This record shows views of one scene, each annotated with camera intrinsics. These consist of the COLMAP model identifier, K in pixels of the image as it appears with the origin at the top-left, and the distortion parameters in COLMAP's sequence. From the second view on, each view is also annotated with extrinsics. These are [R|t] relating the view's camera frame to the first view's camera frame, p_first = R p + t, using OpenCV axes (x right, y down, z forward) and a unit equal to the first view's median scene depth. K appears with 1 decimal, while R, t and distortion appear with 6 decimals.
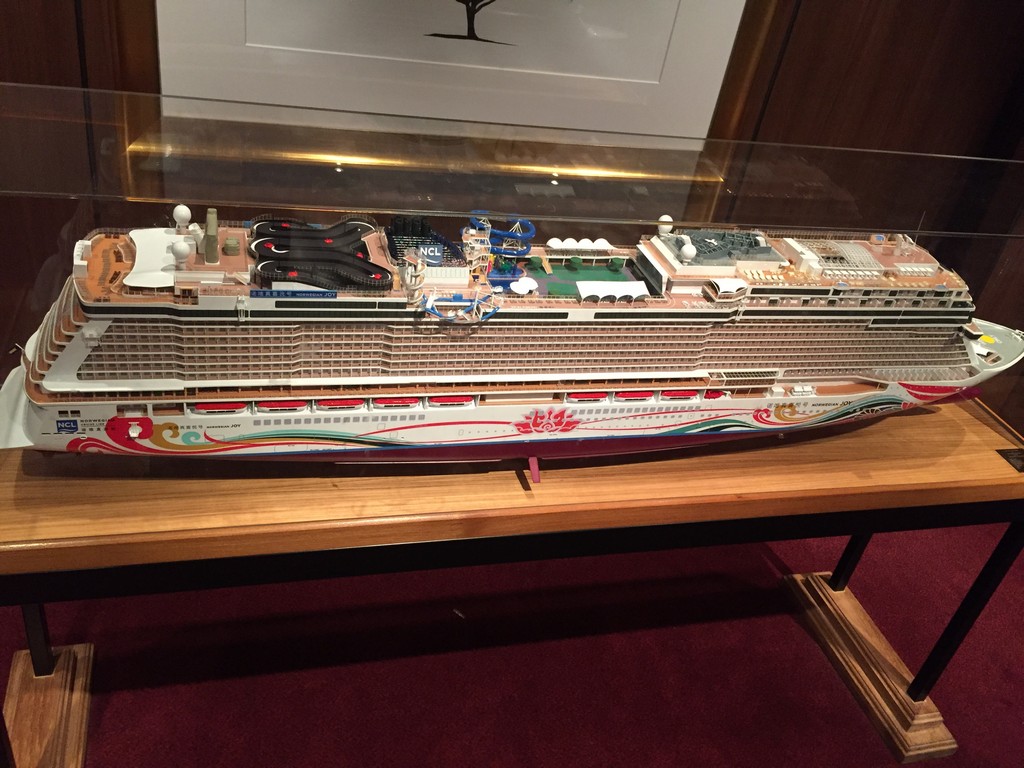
lens RADIAL K [[876.9, 0, 512.6], [0, 876.9, 384.9], [0, 0, 1]] dist [0.068247, -0.066914]
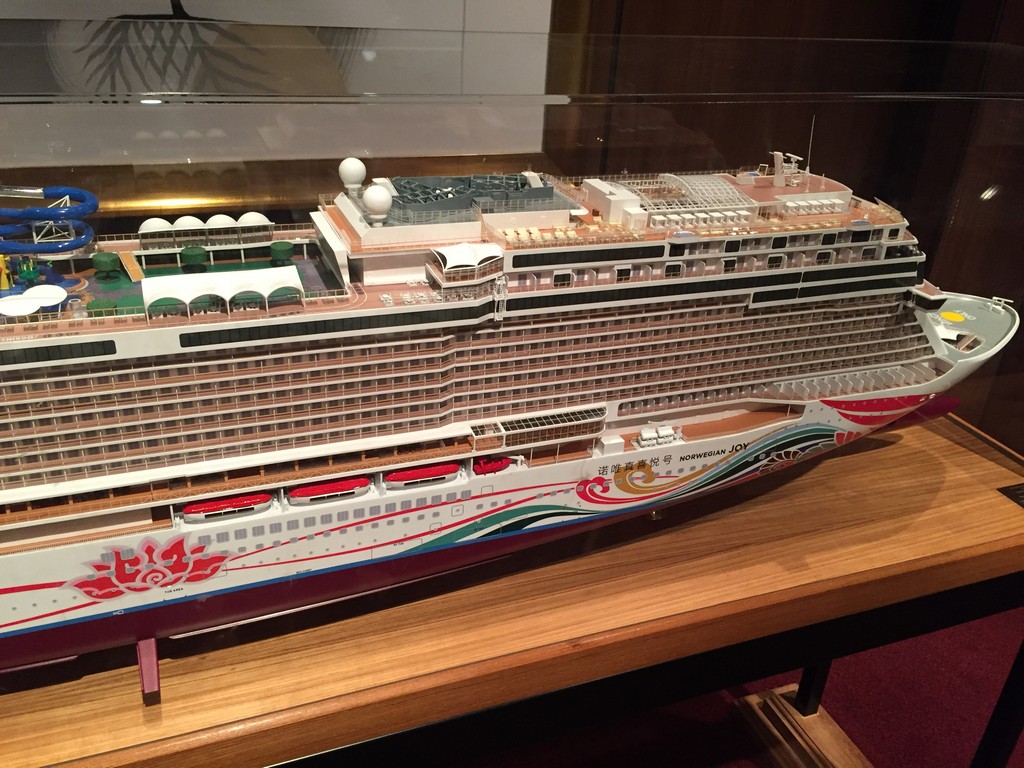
lens RADIAL K [[876.9, 0, 509.1], [0, 876.9, 377.9], [0, 0, 1]] dist [0.068247, -0.066914]
pose [[0.989862, -0.134422, 0.045868, 0.235770], [0.138510, 0.985067, -0.102269, 0.015635], [-0.031436, 0.107585, 0.993699, 0.486124]]
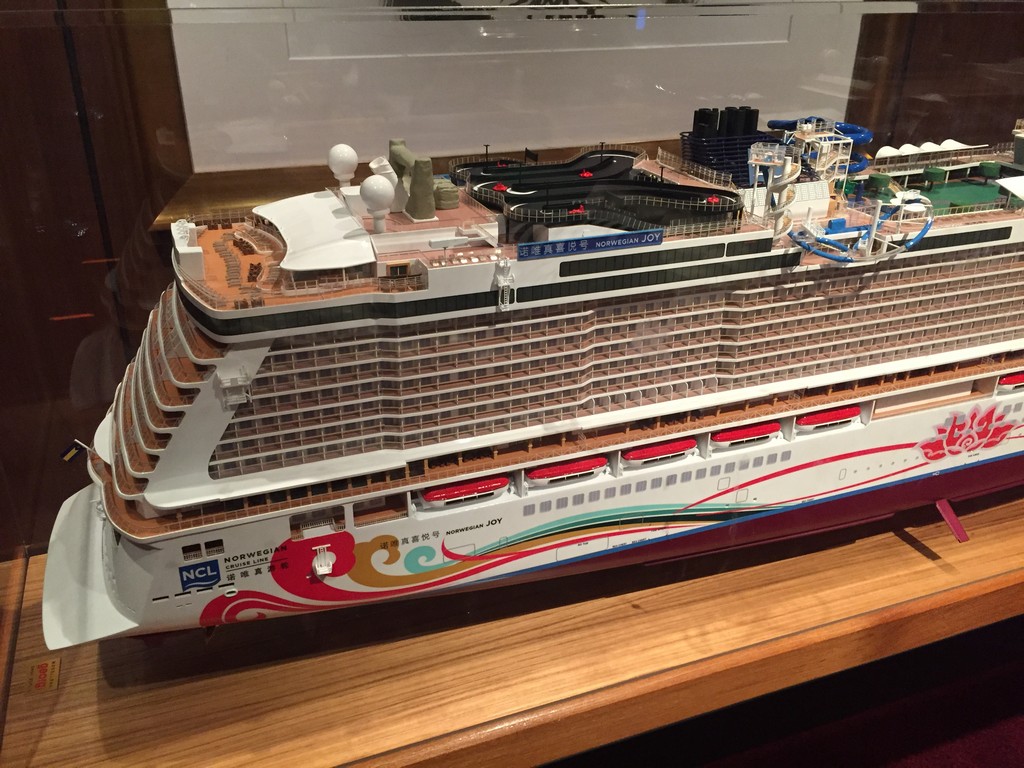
lens RADIAL K [[876.9, 0, 509.7], [0, 876.9, 380.4], [0, 0, 1]] dist [0.068247, -0.066914]
pose [[0.984058, -0.176648, 0.020642, -0.269840], [0.177842, 0.976275, -0.123532, 0.026845], [0.001669, 0.125234, 0.992126, 0.412326]]
